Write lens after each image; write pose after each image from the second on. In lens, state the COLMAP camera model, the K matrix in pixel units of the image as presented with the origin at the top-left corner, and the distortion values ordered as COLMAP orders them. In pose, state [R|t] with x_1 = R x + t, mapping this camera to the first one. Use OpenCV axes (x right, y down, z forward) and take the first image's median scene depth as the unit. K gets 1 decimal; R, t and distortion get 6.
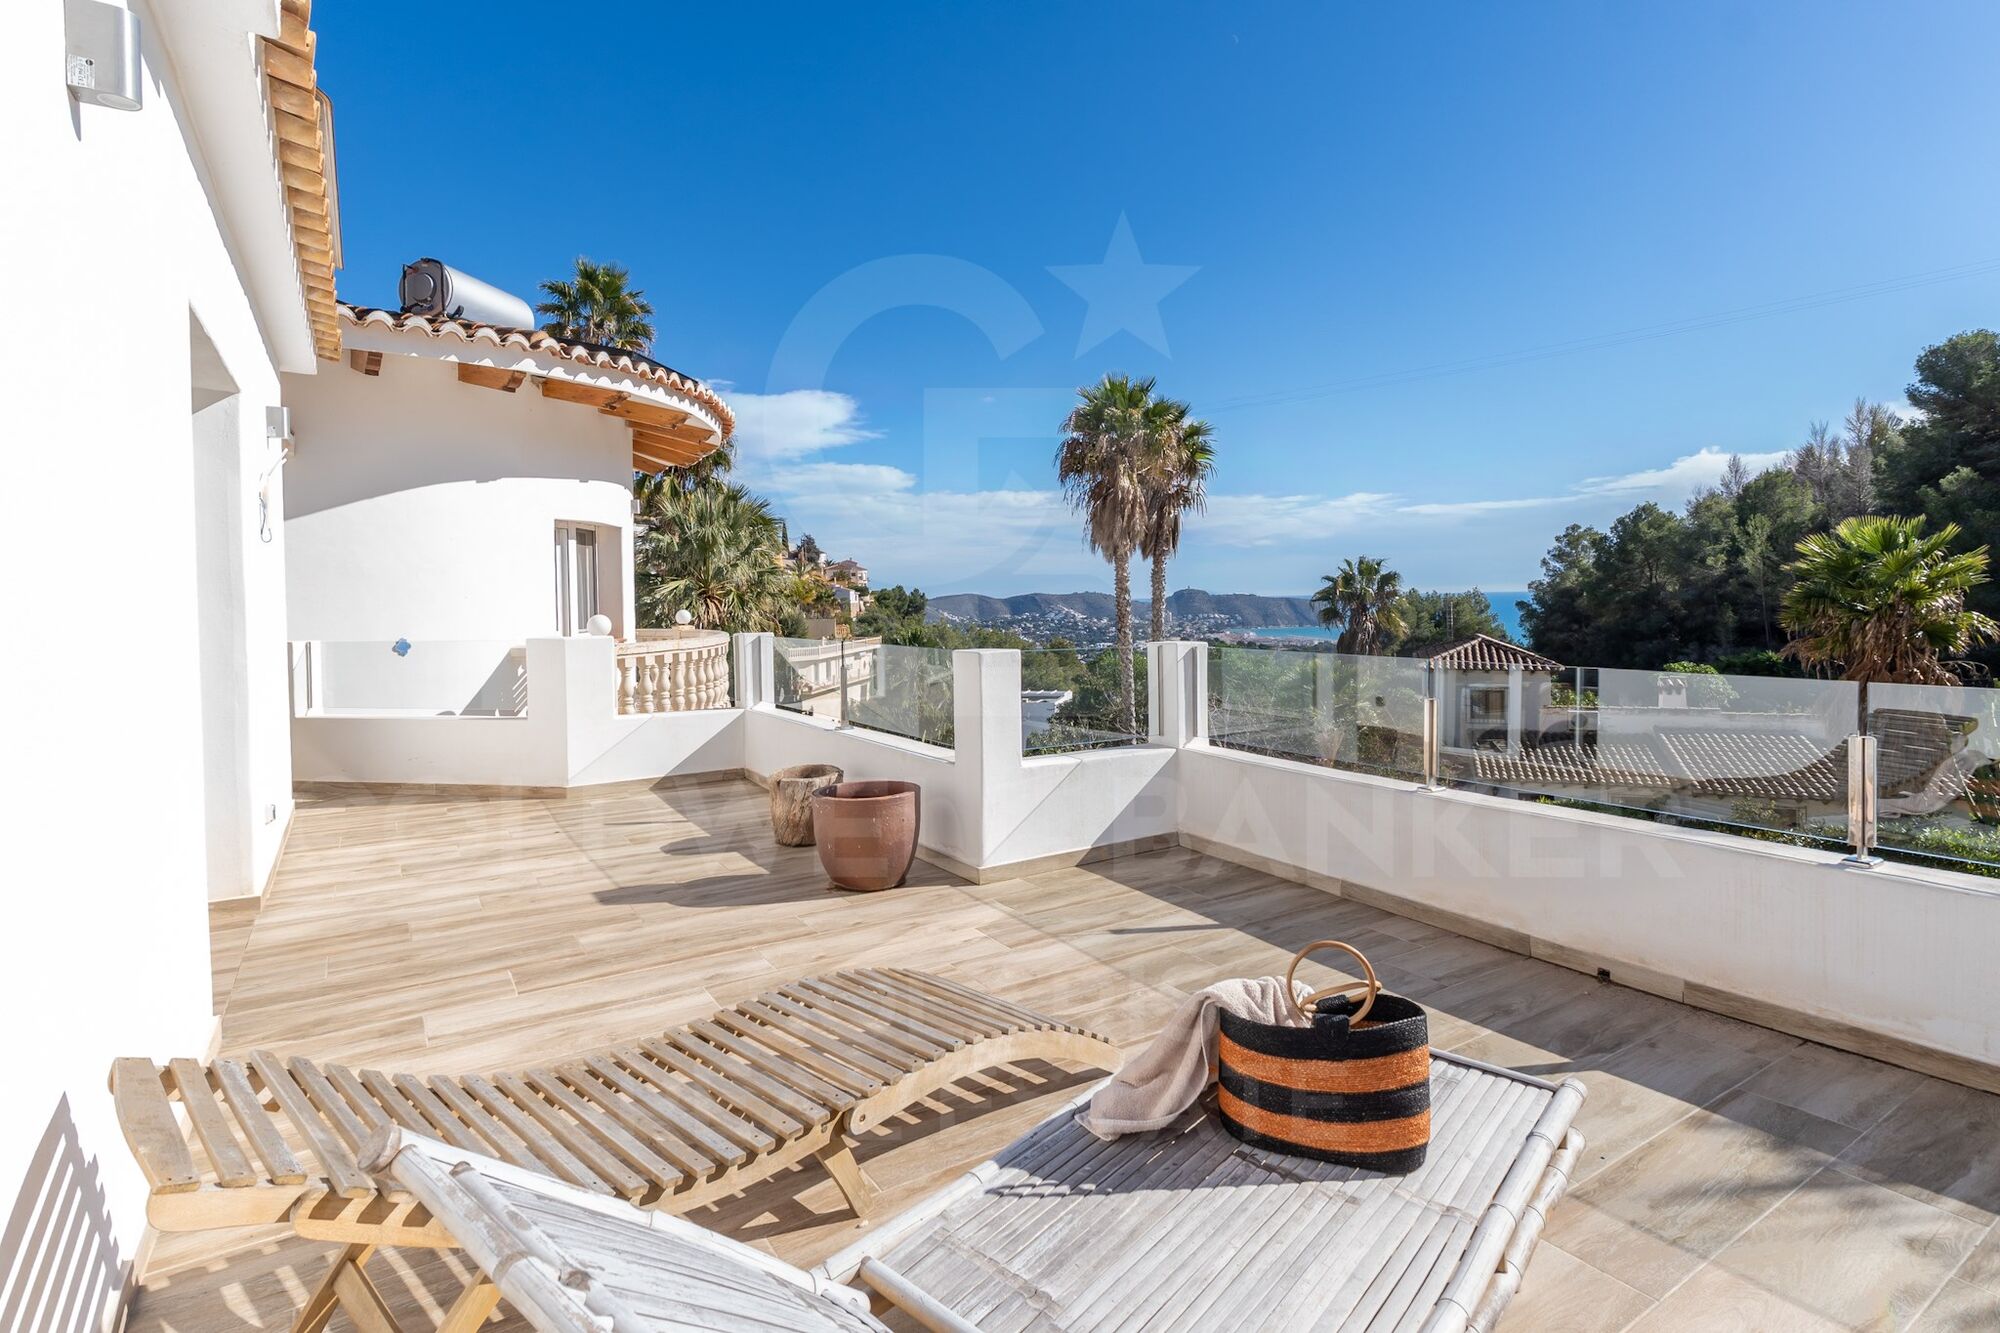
lens RADIAL K [[976.9, 0, 987.0], [0, 976.9, 608.5], [0, 0, 1]] dist [0.000207, 0.000126]
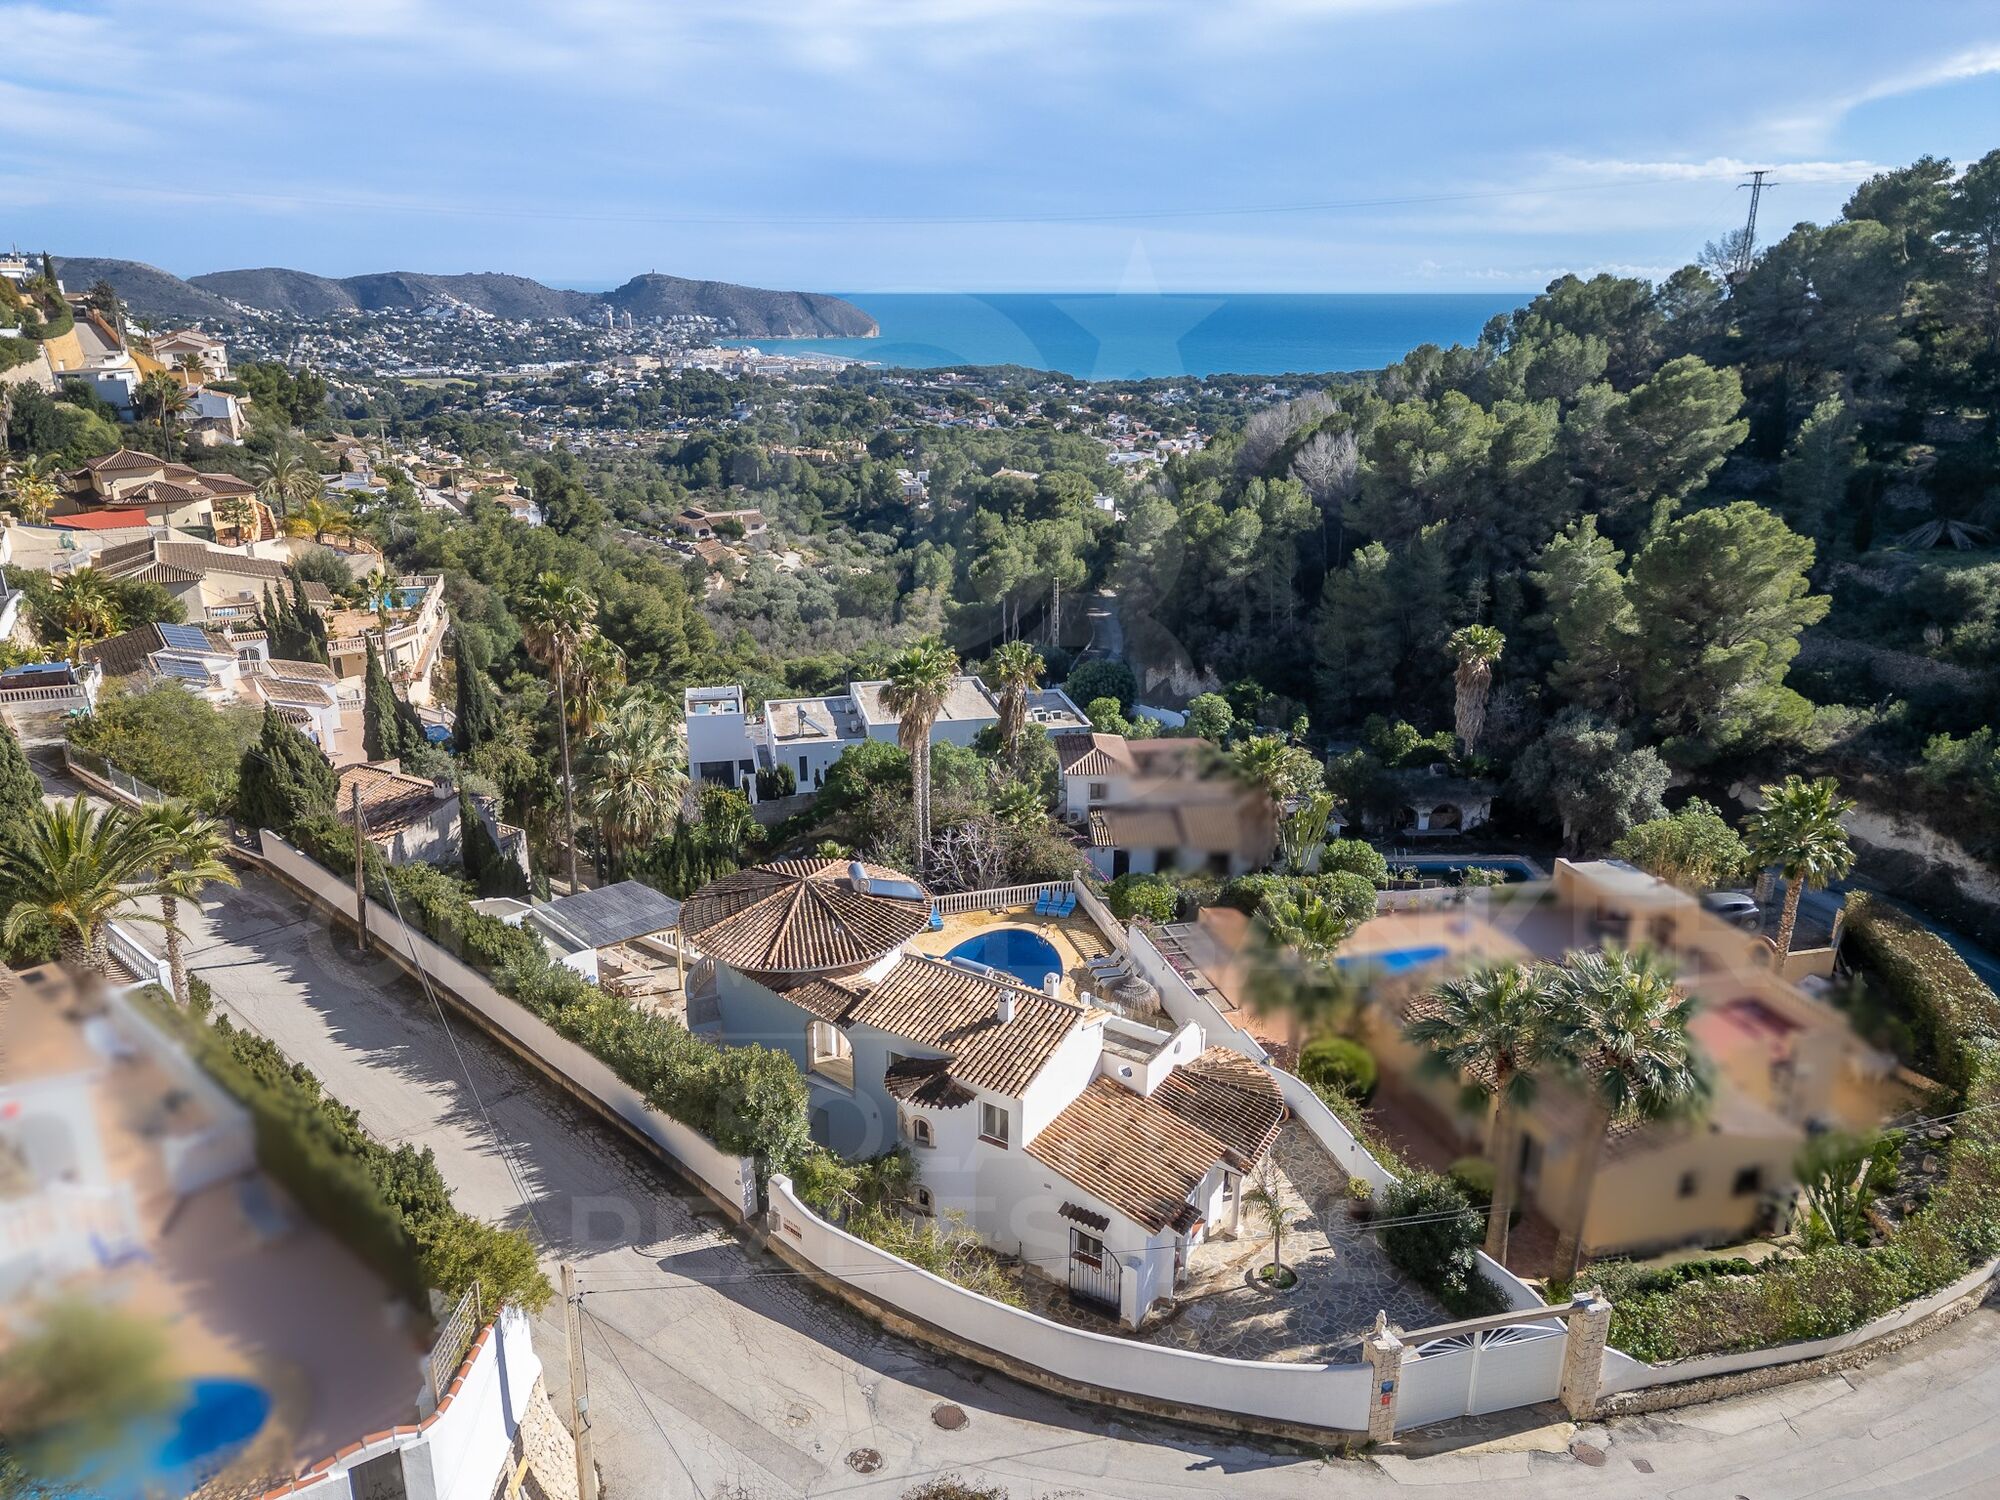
lens RADIAL K [[1442.5, 0, 983.3], [0, 1442.5, 742.0], [0, 0, 1]] dist [0.076392, -0.071523]
pose [[0.910522, -0.112296, 0.397919, -0.481889], [-0.014020, 0.953472, 0.301156, -0.528487], [-0.413223, -0.279788, 0.866582, -0.782786]]
